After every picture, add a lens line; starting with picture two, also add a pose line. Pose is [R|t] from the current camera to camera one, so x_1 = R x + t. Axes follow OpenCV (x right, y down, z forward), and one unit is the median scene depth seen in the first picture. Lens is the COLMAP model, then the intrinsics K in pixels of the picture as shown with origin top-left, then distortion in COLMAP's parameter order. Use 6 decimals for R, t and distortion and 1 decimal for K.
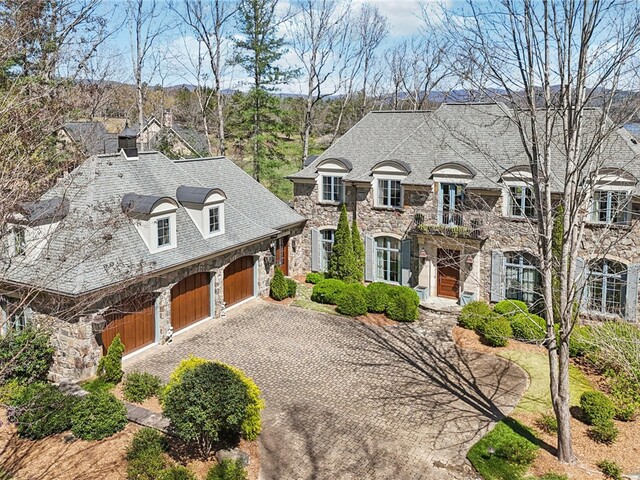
lens RADIAL K [[505.1, 0, 321.1], [0, 505.1, 239.6], [0, 0, 1]] dist [0.016644, -0.020974]
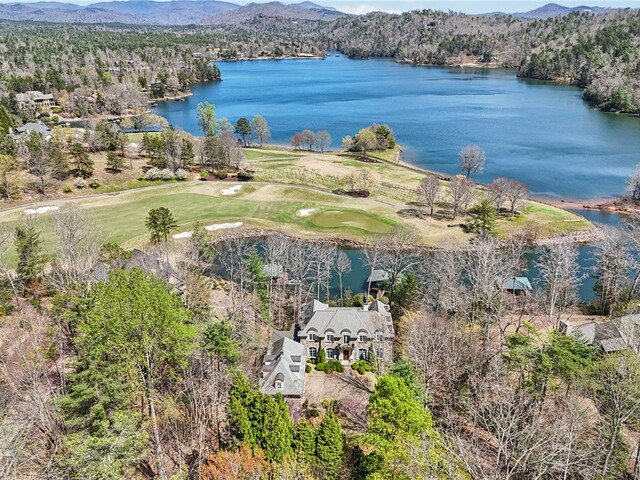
lens RADIAL K [[505.1, 0, 320.9], [0, 505.1, 238.7], [0, 0, 1]] dist [0.016644, -0.020974]
pose [[0.869707, -0.175012, 0.461499, -1.640774], [0.090250, 0.975649, 0.199912, -1.679229], [-0.485248, -0.132214, 0.864323, -2.296887]]
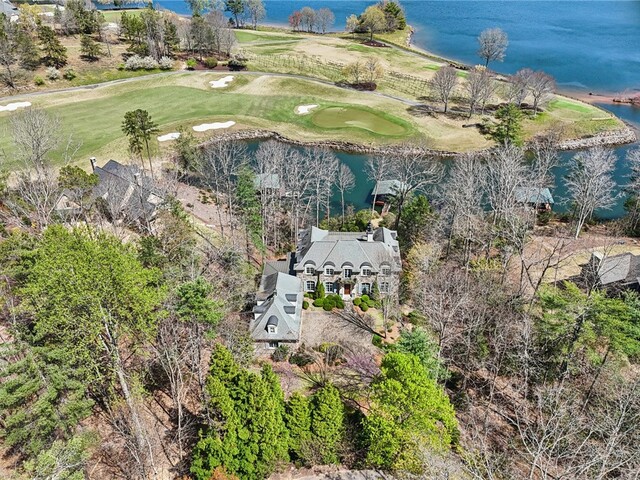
lens RADIAL K [[505.1, 0, 318.4], [0, 505.1, 241.4], [0, 0, 1]] dist [0.016644, -0.020974]
pose [[0.874101, -0.272563, 0.402066, -1.308825], [0.091001, 0.904965, 0.415641, -1.786352], [-0.477144, -0.326724, 0.815834, -1.771285]]
